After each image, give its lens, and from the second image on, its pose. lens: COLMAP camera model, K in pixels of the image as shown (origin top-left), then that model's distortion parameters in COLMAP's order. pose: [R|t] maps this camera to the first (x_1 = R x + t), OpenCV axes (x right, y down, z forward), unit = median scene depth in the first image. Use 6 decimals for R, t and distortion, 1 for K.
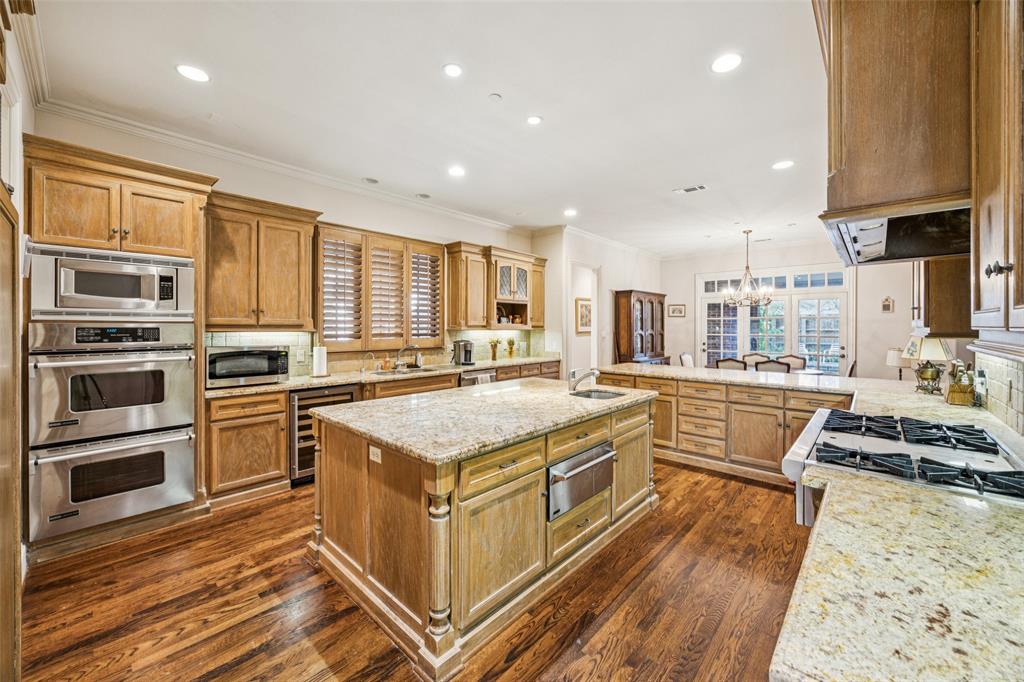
lens RADIAL K [[391.3, 0, 514.5], [0, 391.3, 326.1], [0, 0, 1]] dist [-0.000033, -0.000136]
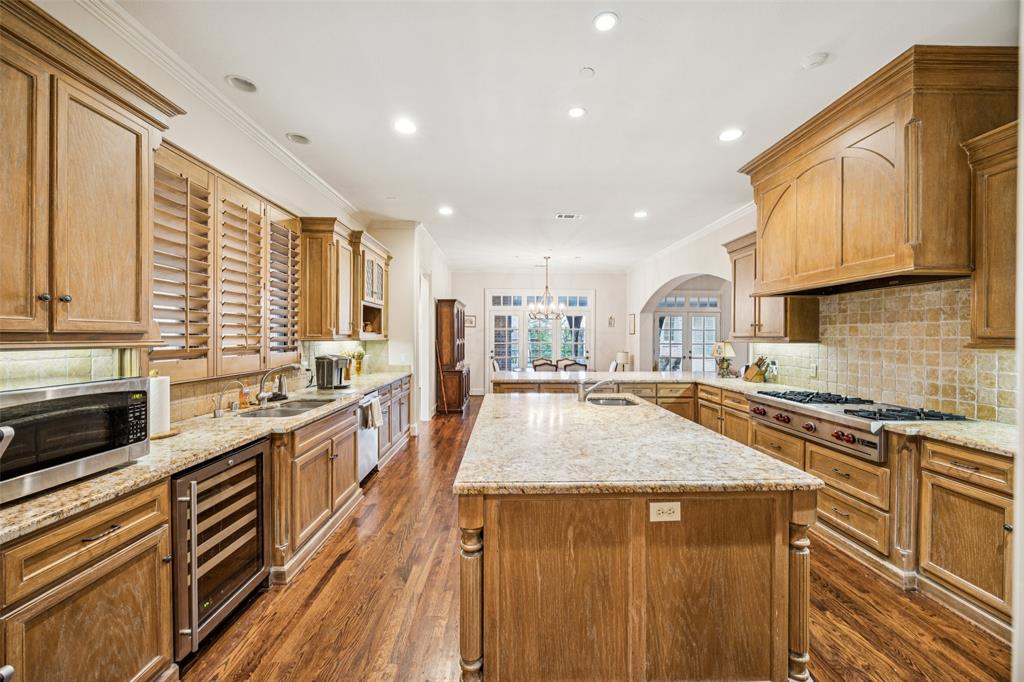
lens RADIAL K [[391.3, 0, 512.6], [0, 391.3, 338.2], [0, 0, 1]] dist [-0.000033, -0.000136]
pose [[0.717404, -0.003763, 0.696647, -0.574745], [-0.000670, 0.999981, 0.006092, -0.000065], [-0.696657, -0.004838, 0.717388, 0.363971]]
